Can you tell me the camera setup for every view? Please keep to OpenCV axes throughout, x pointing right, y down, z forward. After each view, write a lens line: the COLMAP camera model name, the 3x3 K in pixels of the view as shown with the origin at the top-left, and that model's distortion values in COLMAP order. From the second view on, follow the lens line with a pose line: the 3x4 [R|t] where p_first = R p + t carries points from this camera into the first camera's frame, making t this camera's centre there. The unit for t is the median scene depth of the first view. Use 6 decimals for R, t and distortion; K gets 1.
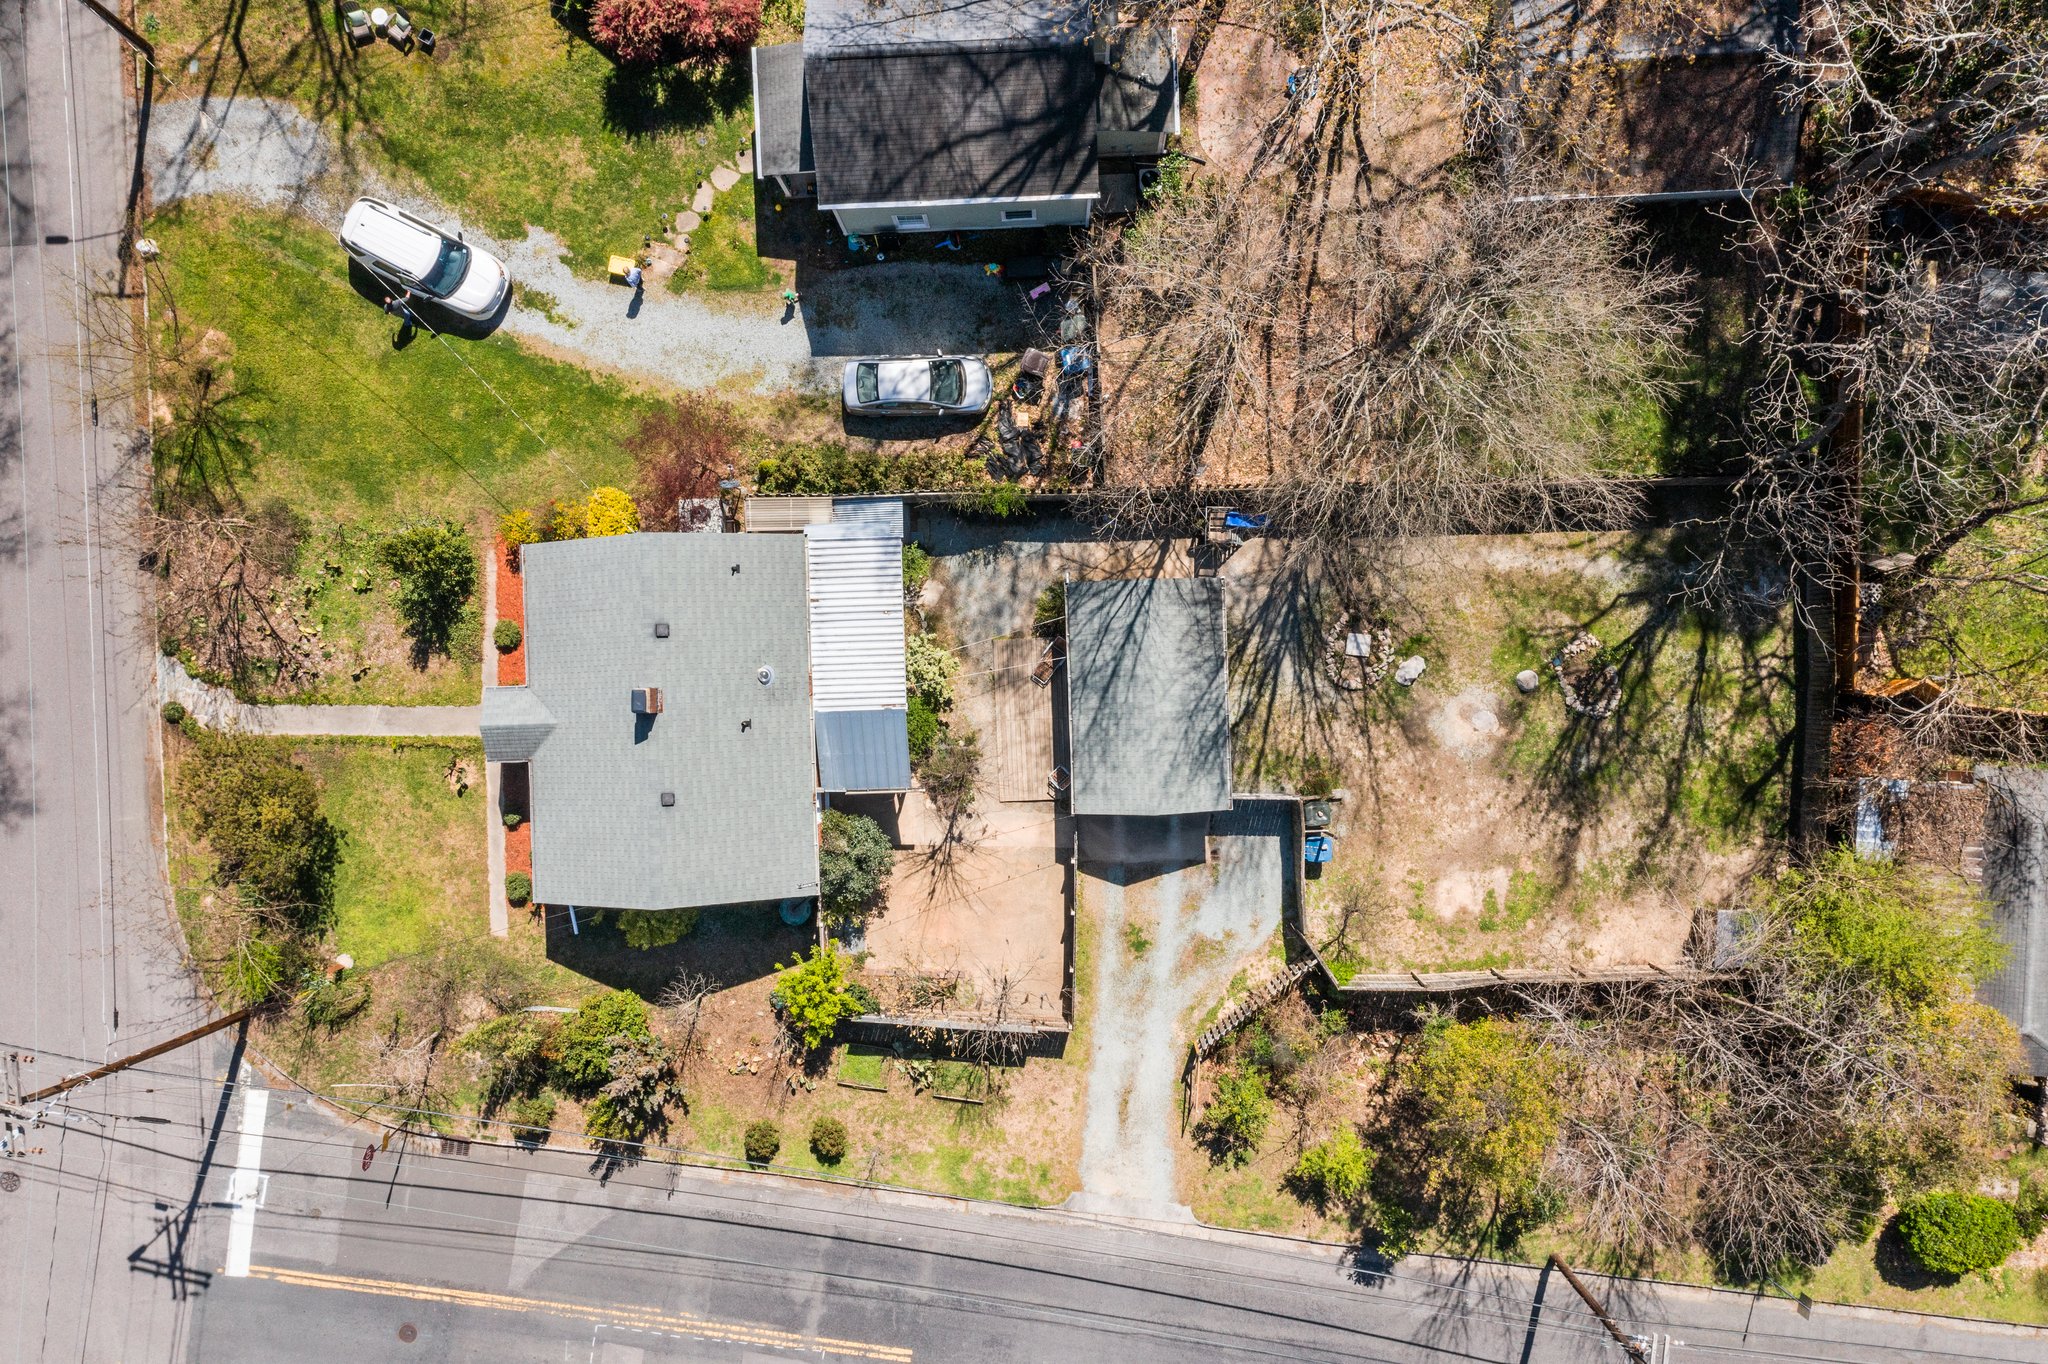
lens RADIAL K [[1636.3, 0, 1024.0], [0, 1636.3, 682.0], [0, 0, 1]] dist [-0.001724, -0.002346]
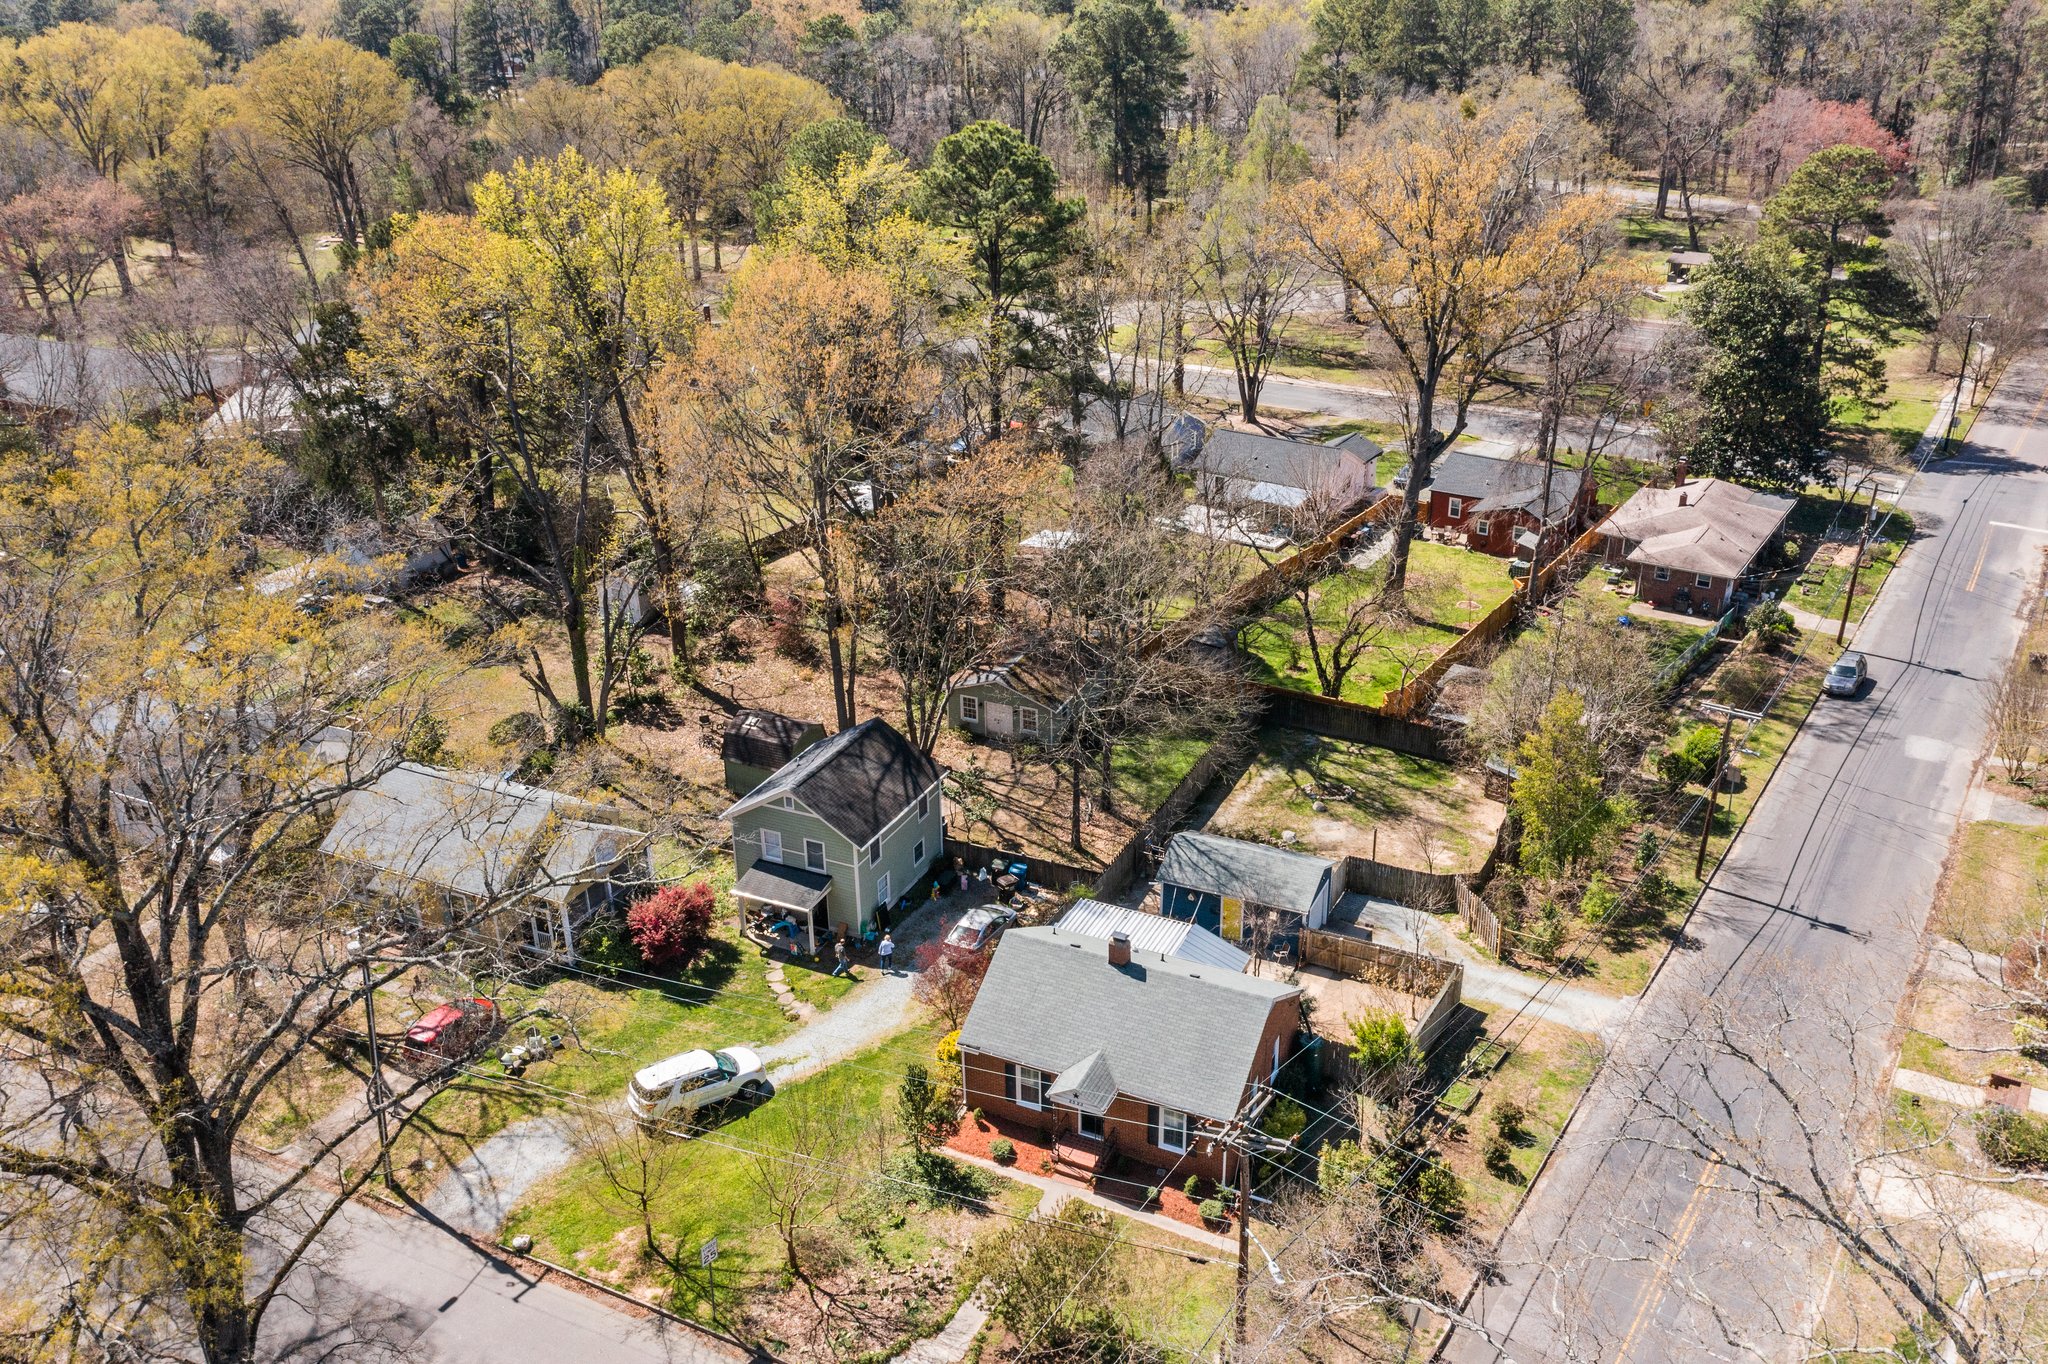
lens RADIAL K [[1630.6, 0, 1024.0], [0, 1630.6, 682.0], [0, 0, 1]] dist [-0.000683, 0.014306]
pose [[0.457097, -0.355556, 0.815256, -1.102405], [0.889416, 0.181542, -0.419502, 0.396255], [0.001153, 0.916855, 0.399219, 0.241335]]
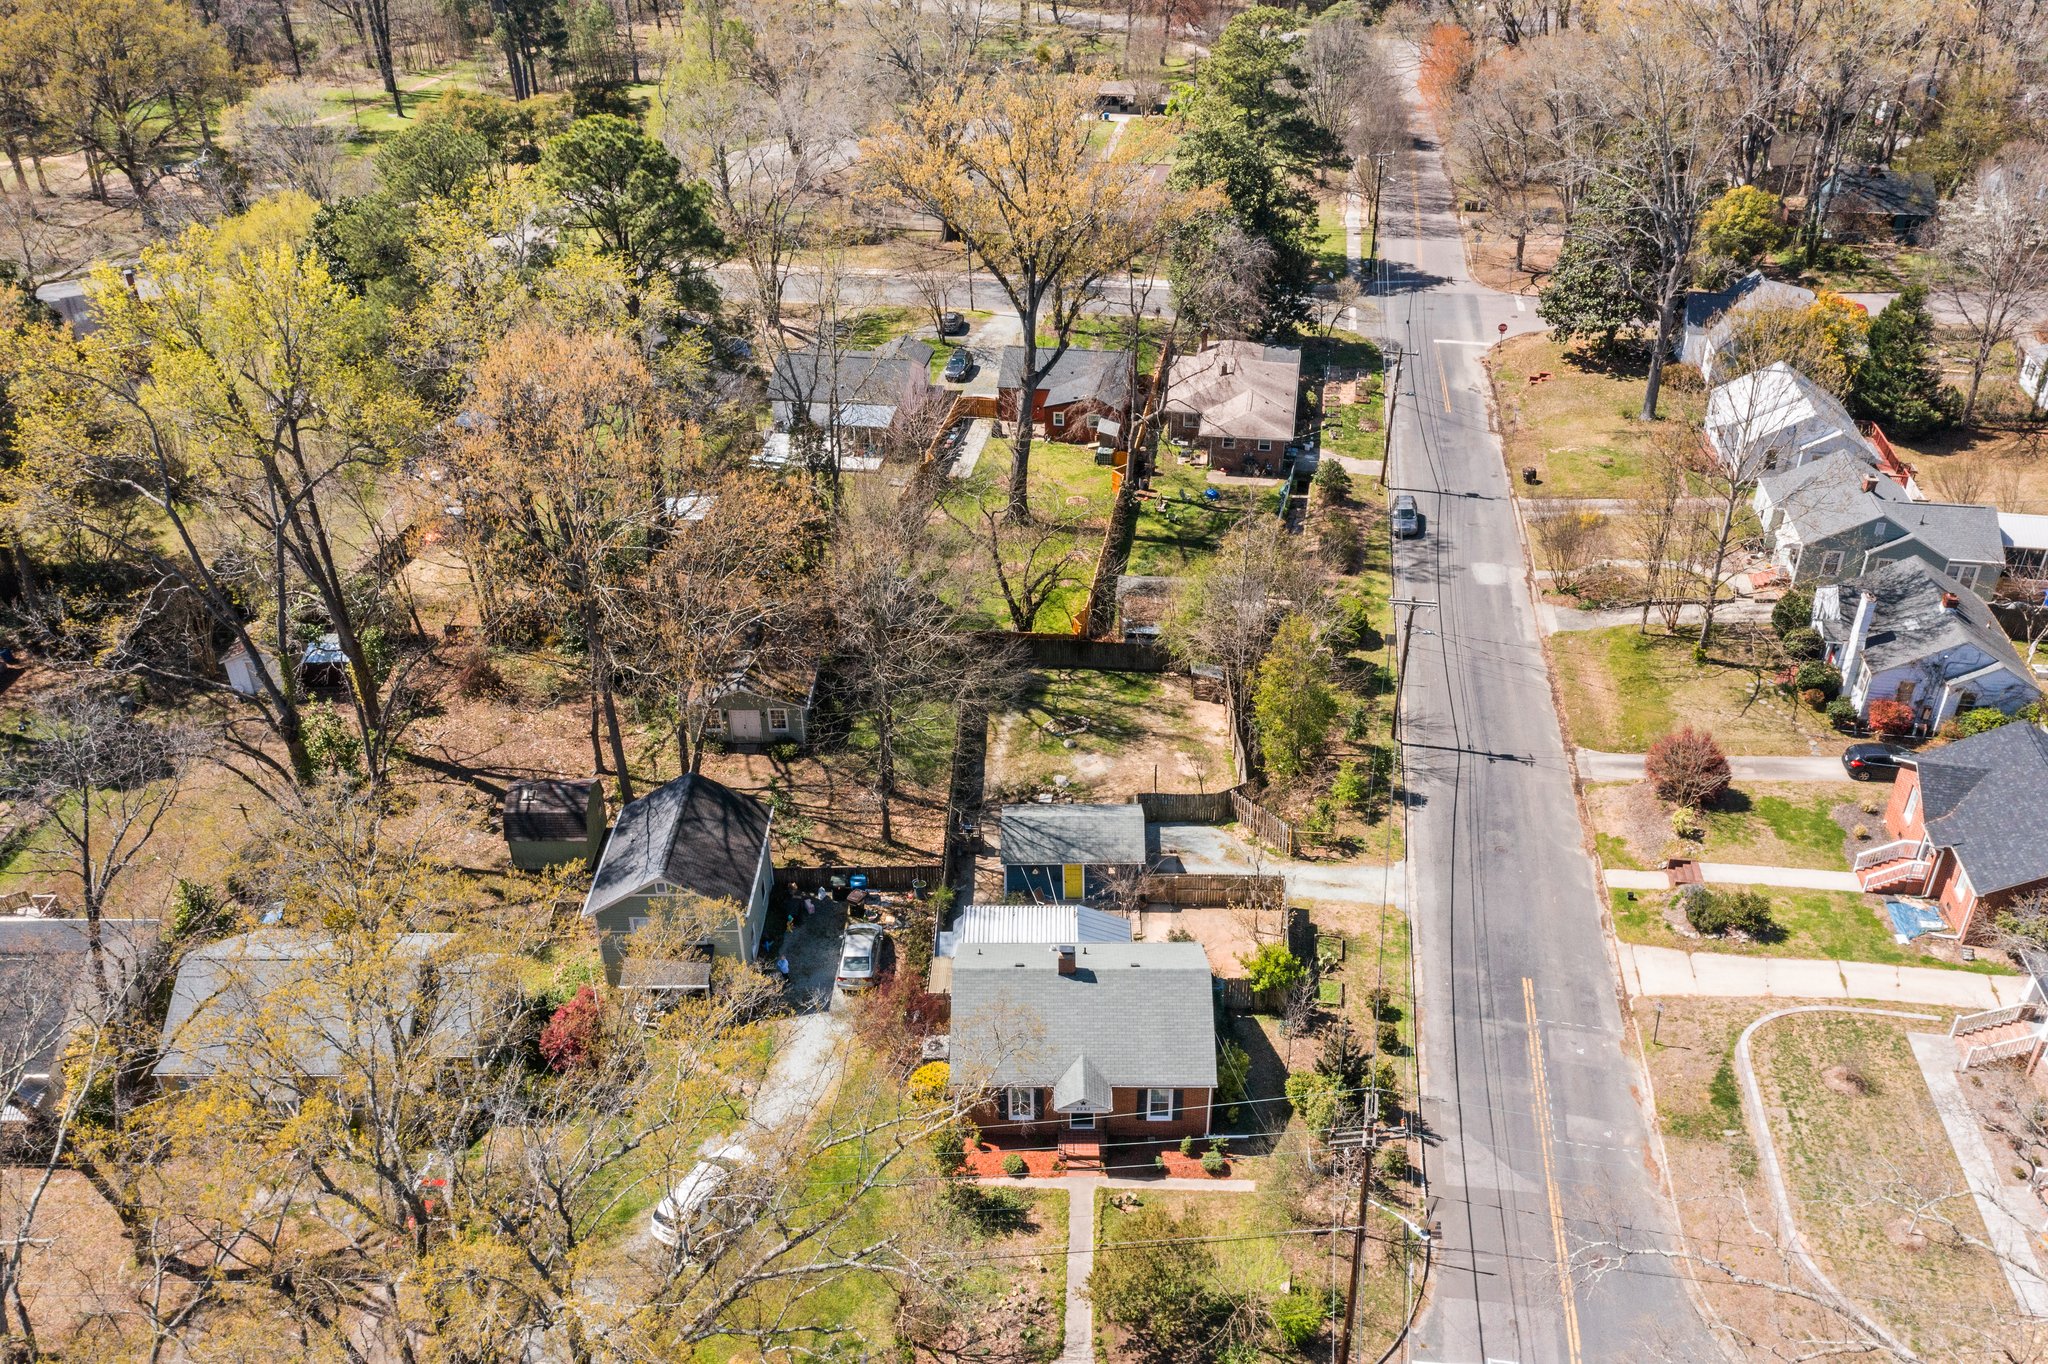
lens RADIAL K [[1636.3, 0, 1024.0], [0, 1636.3, 682.0], [0, 0, 1]] dist [-0.001724, -0.002346]
pose [[0.046577, -0.511349, 0.858110, -1.189281], [0.998869, 0.015602, -0.044919, 0.029119], [0.009581, 0.859231, 0.511498, 0.031927]]
